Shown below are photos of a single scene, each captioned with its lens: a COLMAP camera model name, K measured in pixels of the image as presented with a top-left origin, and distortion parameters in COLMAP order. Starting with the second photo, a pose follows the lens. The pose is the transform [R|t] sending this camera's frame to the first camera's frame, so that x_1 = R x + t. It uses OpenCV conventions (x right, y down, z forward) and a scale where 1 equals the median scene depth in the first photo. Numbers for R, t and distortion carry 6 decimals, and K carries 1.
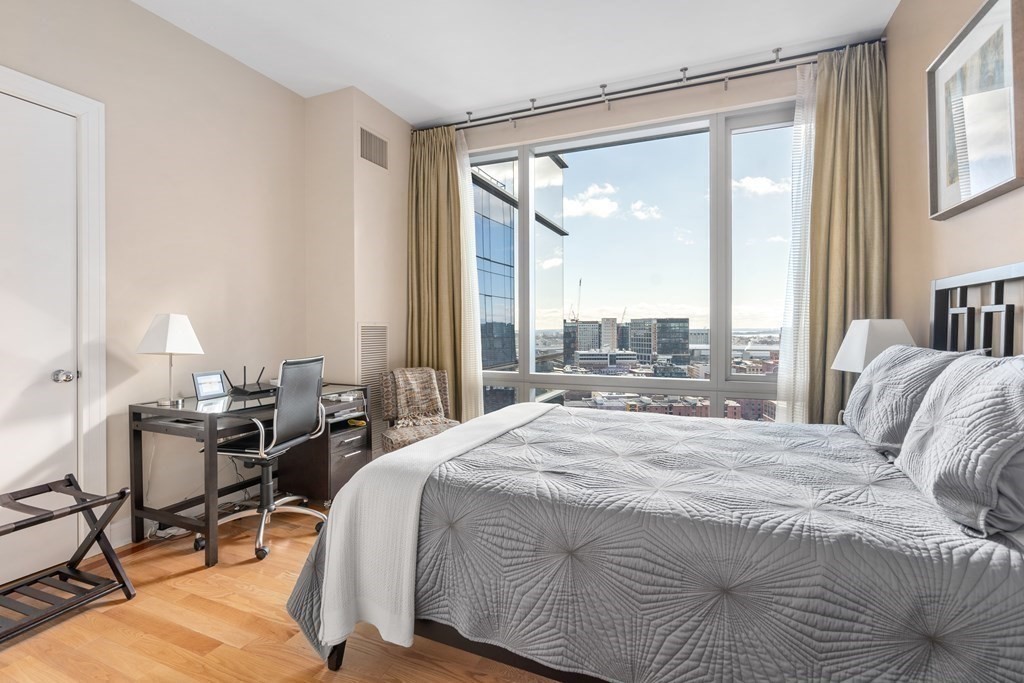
lens RADIAL K [[471.2, 0, 509.3], [0, 471.2, 340.8], [0, 0, 1]] dist [-0.005315, 0.001203]
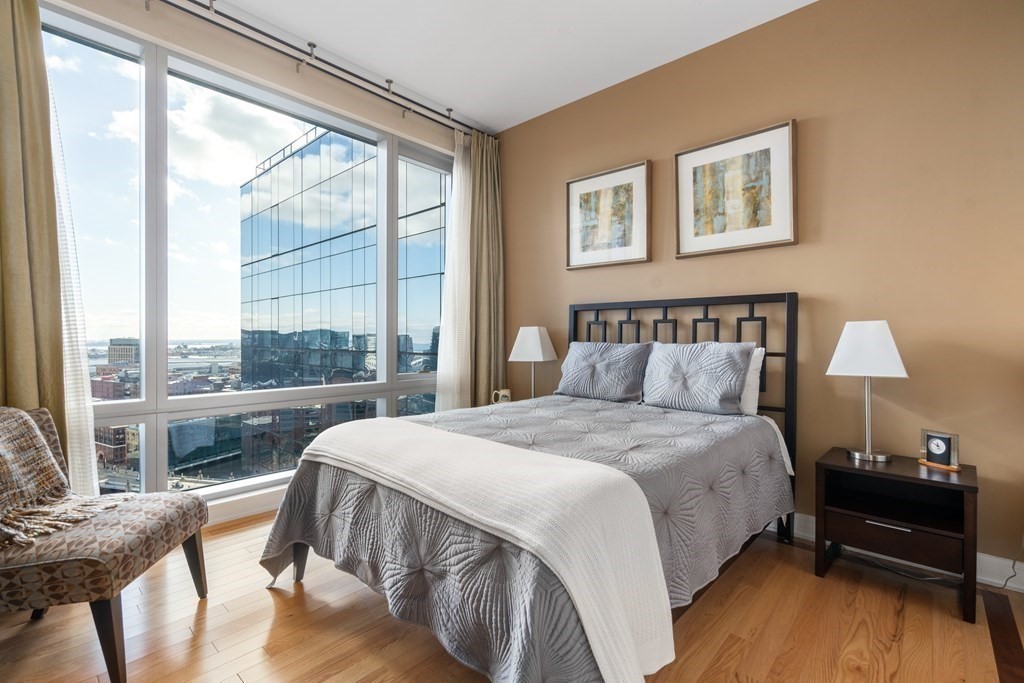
lens RADIAL K [[471.2, 0, 513.3], [0, 471.2, 340.3], [0, 0, 1]] dist [-0.005315, 0.001203]
pose [[0.325204, 0.003058, 0.945639, -0.518159], [0.022731, 0.999681, -0.011050, 0.008753], [-0.945371, 0.025089, 0.325031, 0.422103]]
